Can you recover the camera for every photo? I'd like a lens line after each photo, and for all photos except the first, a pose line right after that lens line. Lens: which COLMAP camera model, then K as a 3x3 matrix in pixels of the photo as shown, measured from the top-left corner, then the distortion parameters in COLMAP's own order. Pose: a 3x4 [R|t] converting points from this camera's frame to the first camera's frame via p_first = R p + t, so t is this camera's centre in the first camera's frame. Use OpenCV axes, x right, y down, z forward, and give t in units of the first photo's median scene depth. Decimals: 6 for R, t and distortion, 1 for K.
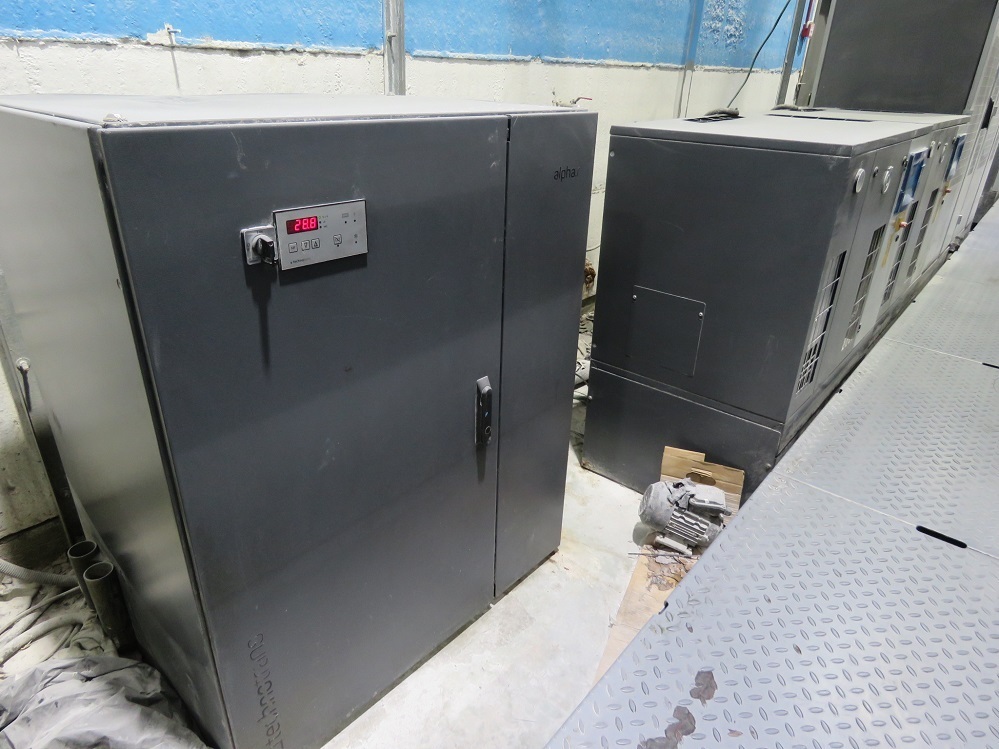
lens RADIAL K [[650.8, 0, 524.7], [0, 650.8, 357.1], [0, 0, 1]] dist [-0.002206, 0.027959]
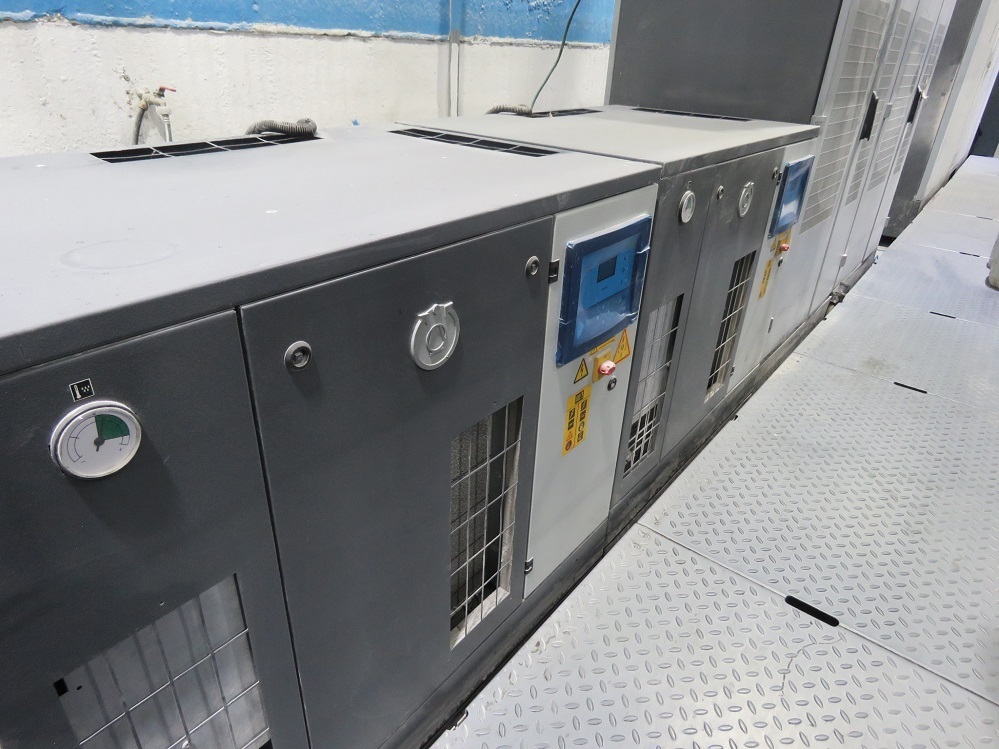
lens RADIAL K [[630.1, 0, 499.5], [0, 630.1, 374.5], [0, 0, 1]] dist [-0.013791, 0.006511]
pose [[0.999898, -0.002353, 0.014062, 0.291922], [0.001457, 0.997987, 0.063404, -0.137451], [-0.014183, -0.063377, 0.997889, 0.325435]]
